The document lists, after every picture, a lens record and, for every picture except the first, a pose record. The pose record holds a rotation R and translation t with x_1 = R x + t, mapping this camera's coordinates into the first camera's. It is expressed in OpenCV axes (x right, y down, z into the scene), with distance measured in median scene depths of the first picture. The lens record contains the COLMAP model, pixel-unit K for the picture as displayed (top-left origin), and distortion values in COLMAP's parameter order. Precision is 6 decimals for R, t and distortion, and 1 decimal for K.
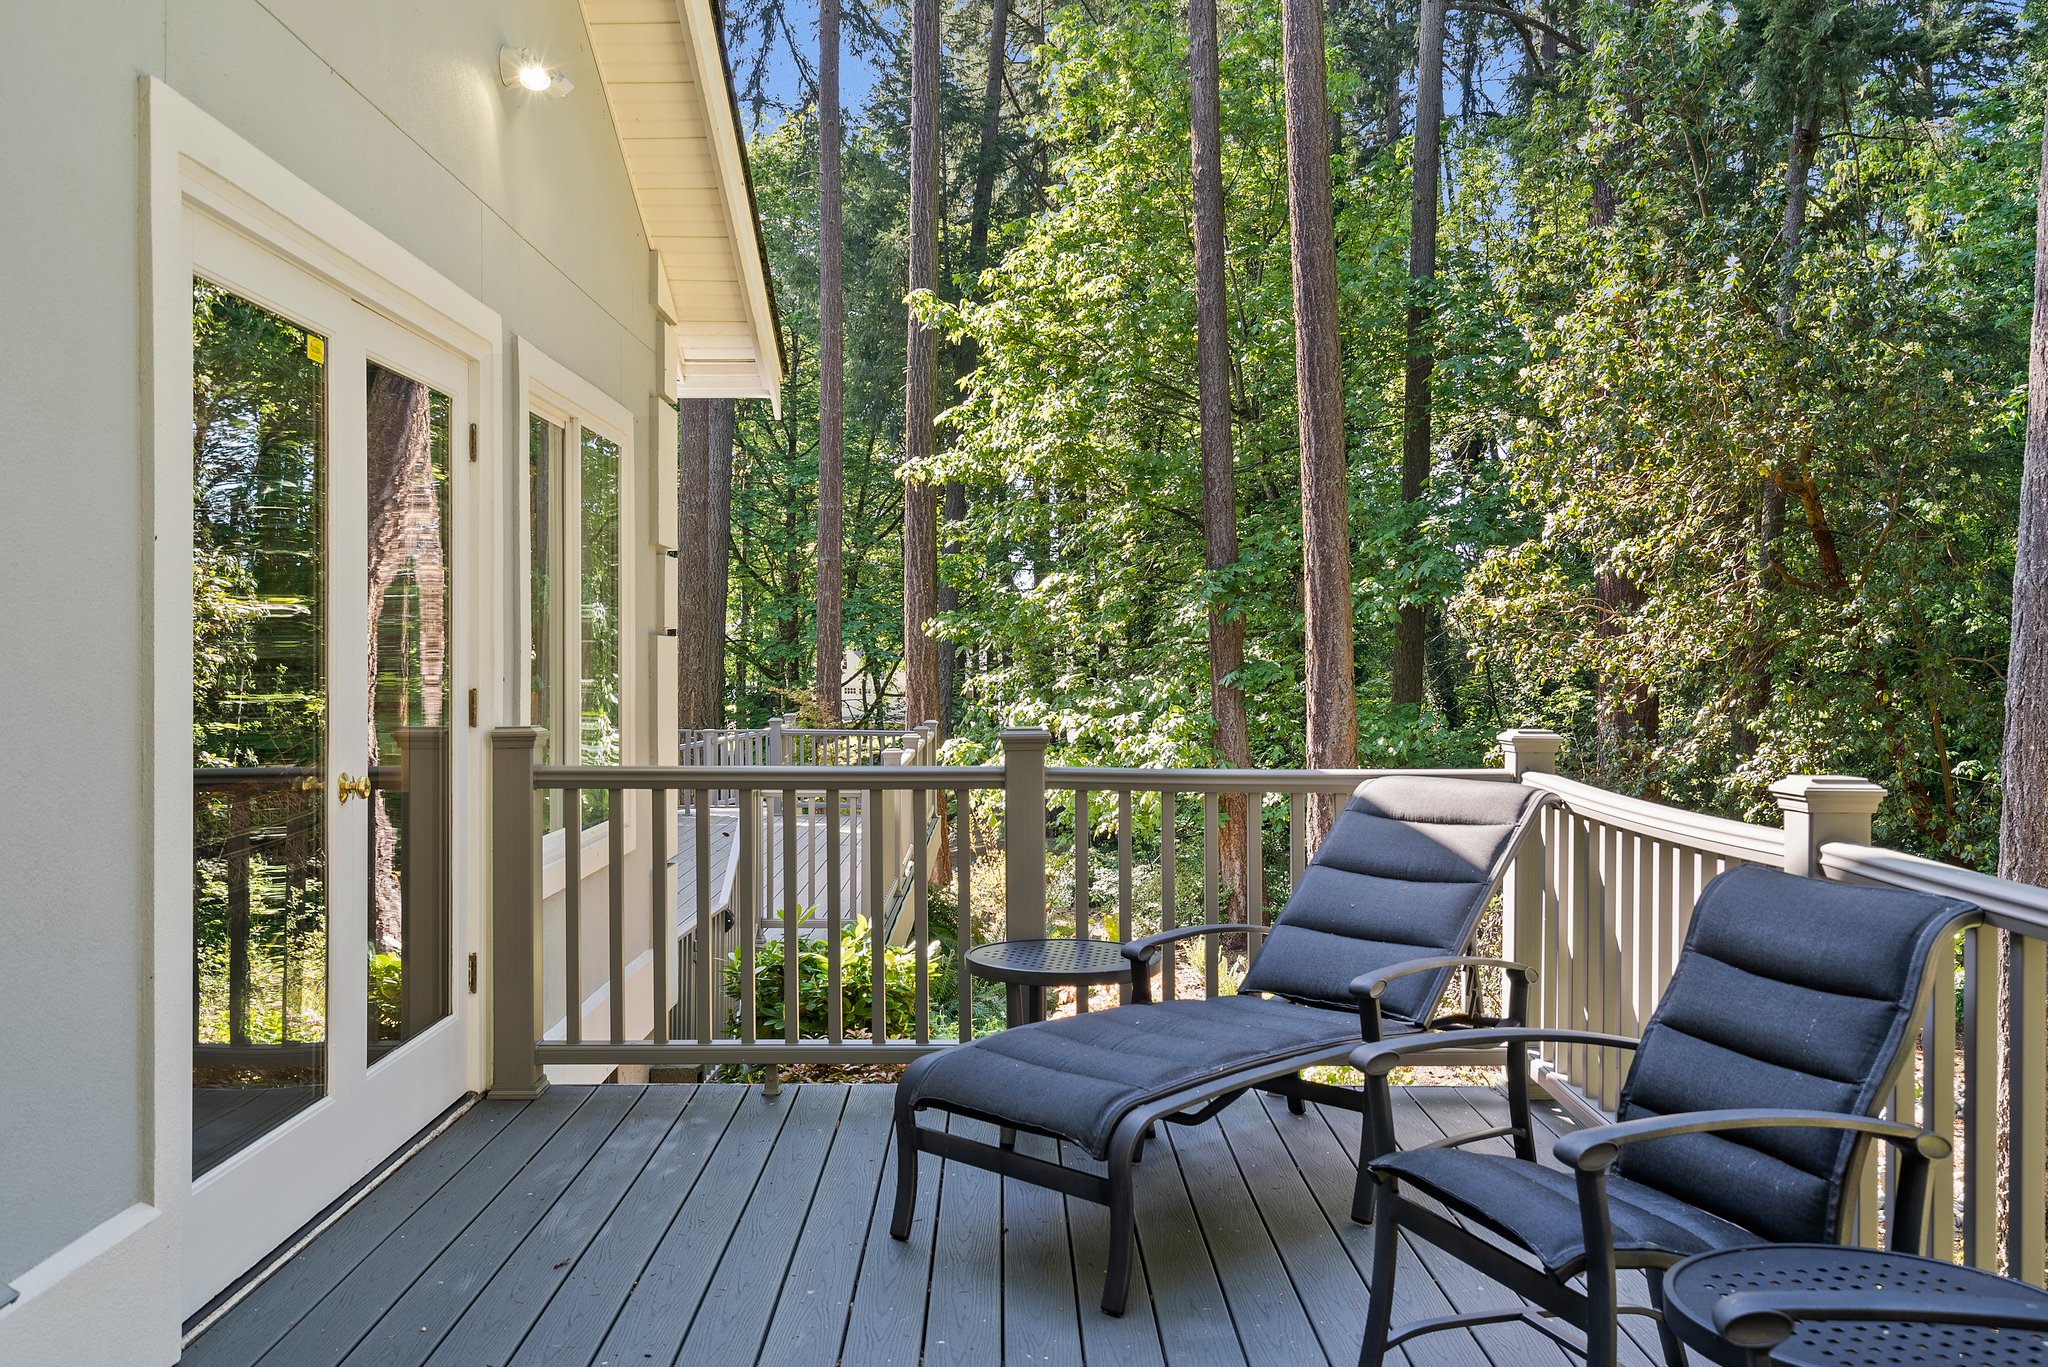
lens RADIAL K [[1768.9, 0, 1016.9], [0, 1768.9, 663.2], [0, 0, 1]] dist [-0.001435, -0.008282]
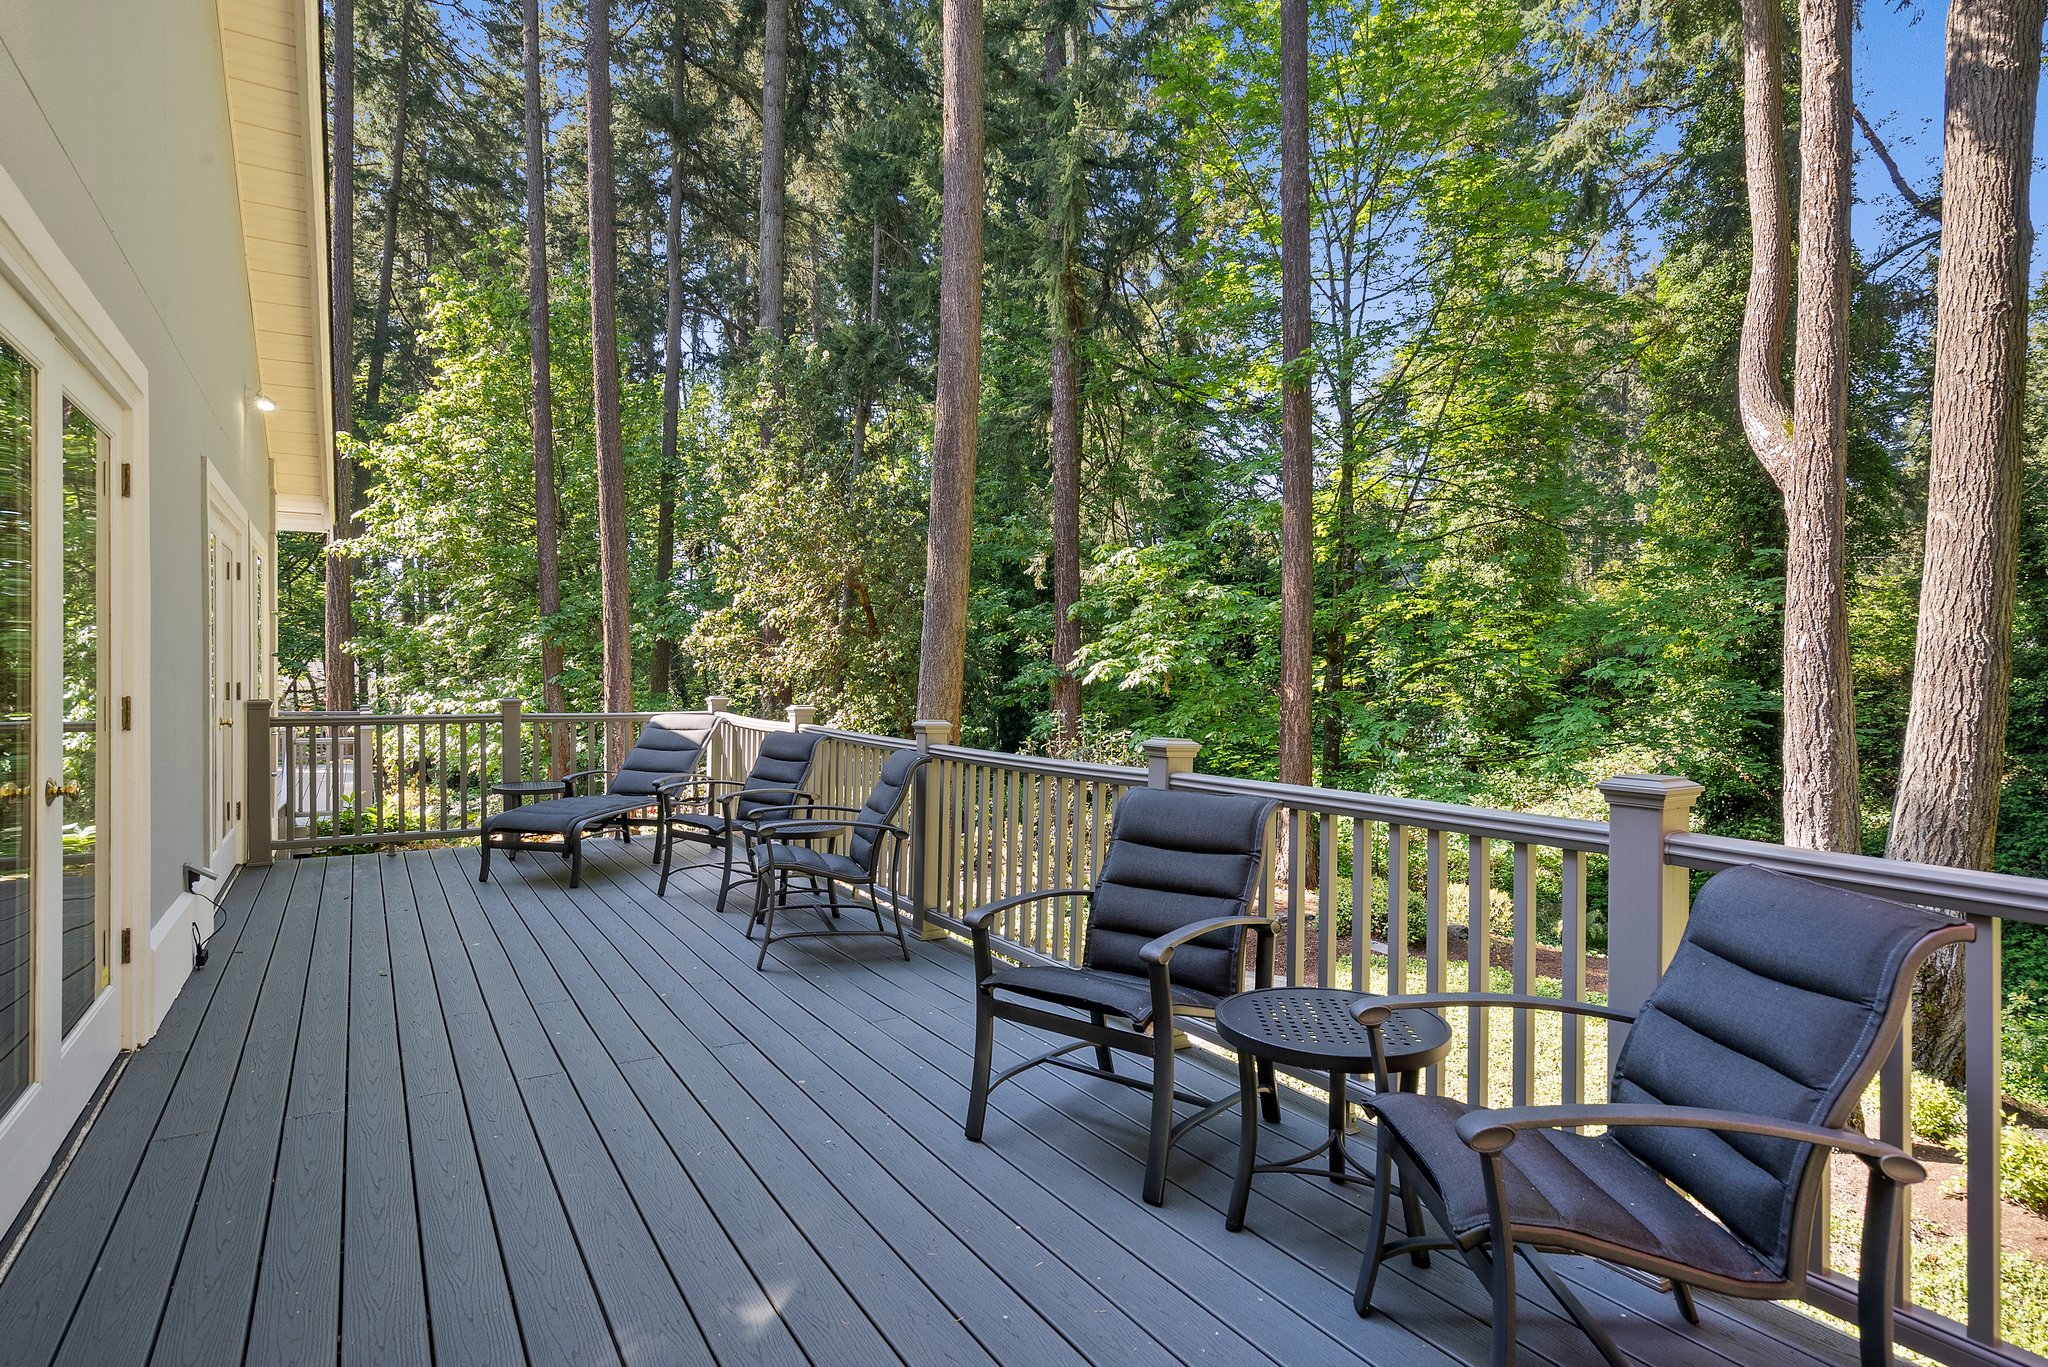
lens RADIAL K [[1083.6, 0, 1019.5], [0, 1083.6, 662.8], [0, 0, 1]] dist [0.000594, 0.001367]
pose [[0.856979, 0.004601, 0.515331, -0.036551], [-0.001053, 0.999974, -0.007176, -0.000339], [-0.515351, 0.005607, 0.856961, -0.143292]]
